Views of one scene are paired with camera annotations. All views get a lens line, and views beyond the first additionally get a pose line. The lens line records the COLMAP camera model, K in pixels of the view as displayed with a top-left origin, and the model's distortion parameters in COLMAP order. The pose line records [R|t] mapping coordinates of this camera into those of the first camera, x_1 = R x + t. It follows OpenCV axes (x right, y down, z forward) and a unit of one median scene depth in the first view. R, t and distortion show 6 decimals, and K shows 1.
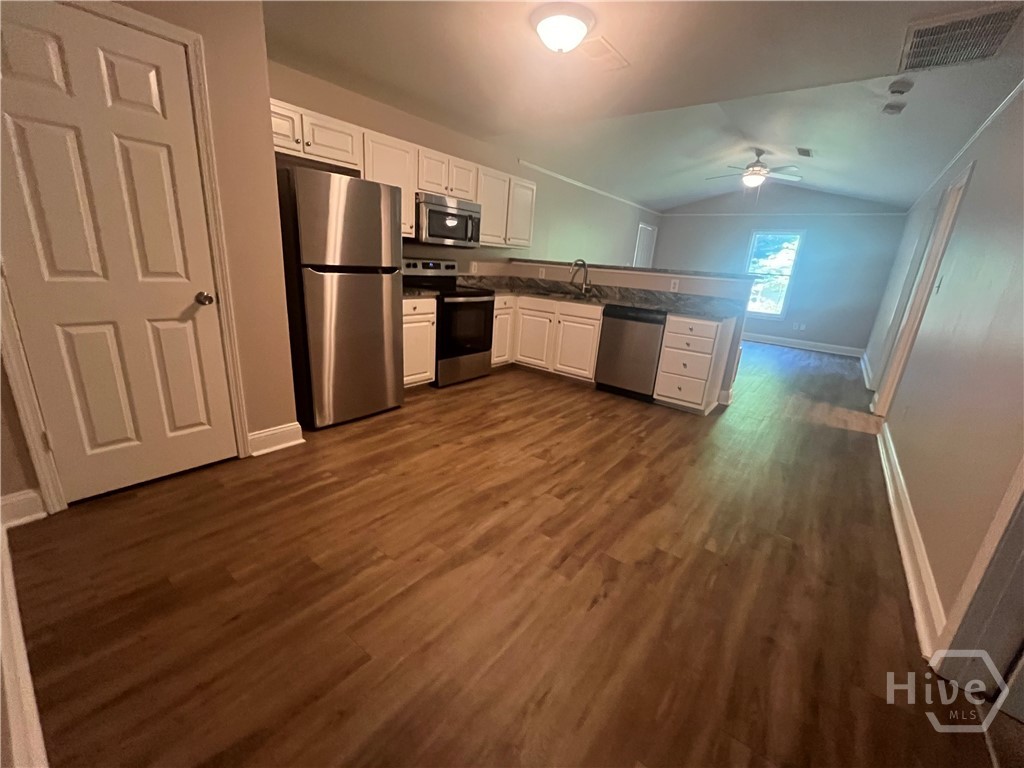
lens RADIAL K [[415.9, 0, 509.4], [0, 415.9, 383.3], [0, 0, 1]] dist [-0.001592, -0.000055]
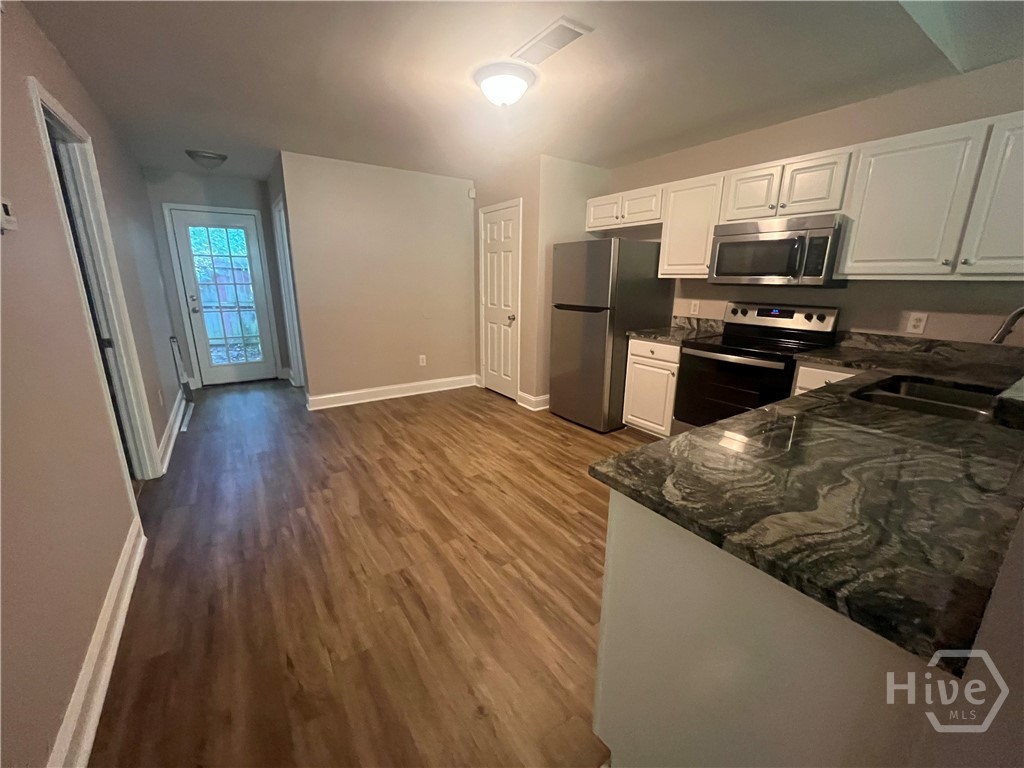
lens RADIAL K [[415.9, 0, 509.4], [0, 415.9, 383.3], [0, 0, 1]] dist [-0.001592, -0.000055]
pose [[-0.305527, 0.167061, -0.937414, 1.027468], [-0.299052, 0.917837, 0.261041, -0.350435], [0.904003, 0.360090, -0.230464, 1.254905]]
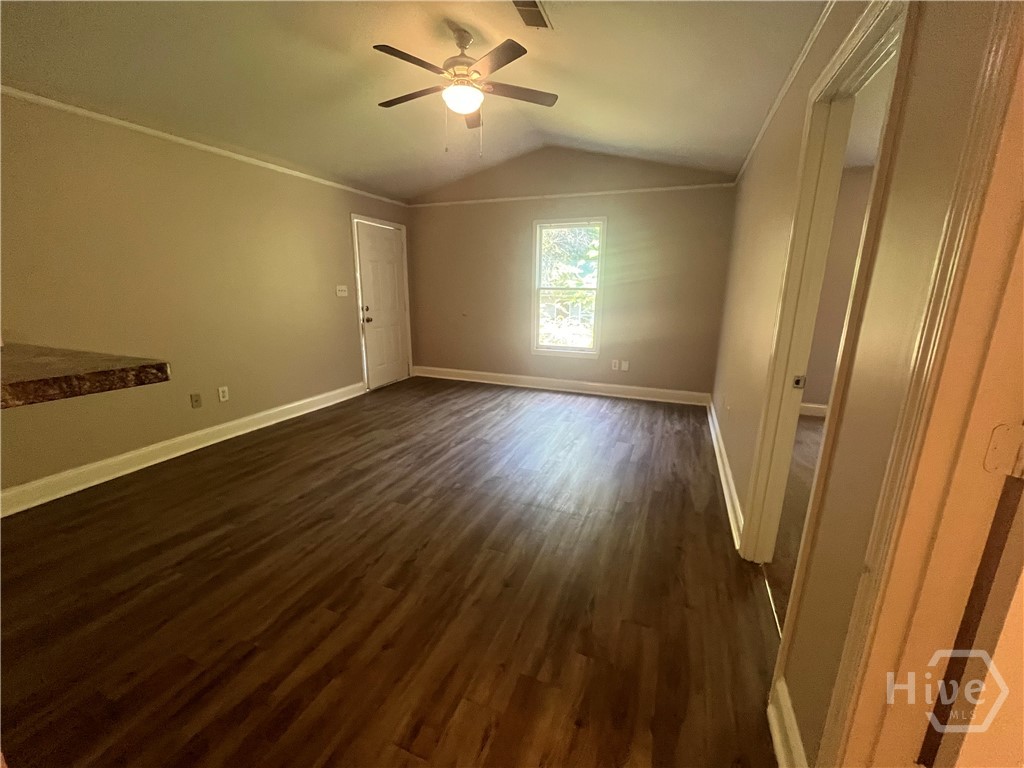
lens RADIAL K [[415.9, 0, 509.4], [0, 415.9, 383.3], [0, 0, 1]] dist [-0.001592, -0.000055]
pose [[0.957646, -0.121870, 0.260888, 0.185937], [0.133924, 0.990571, -0.028867, -0.058789], [-0.254910, 0.062584, 0.964937, 0.216640]]
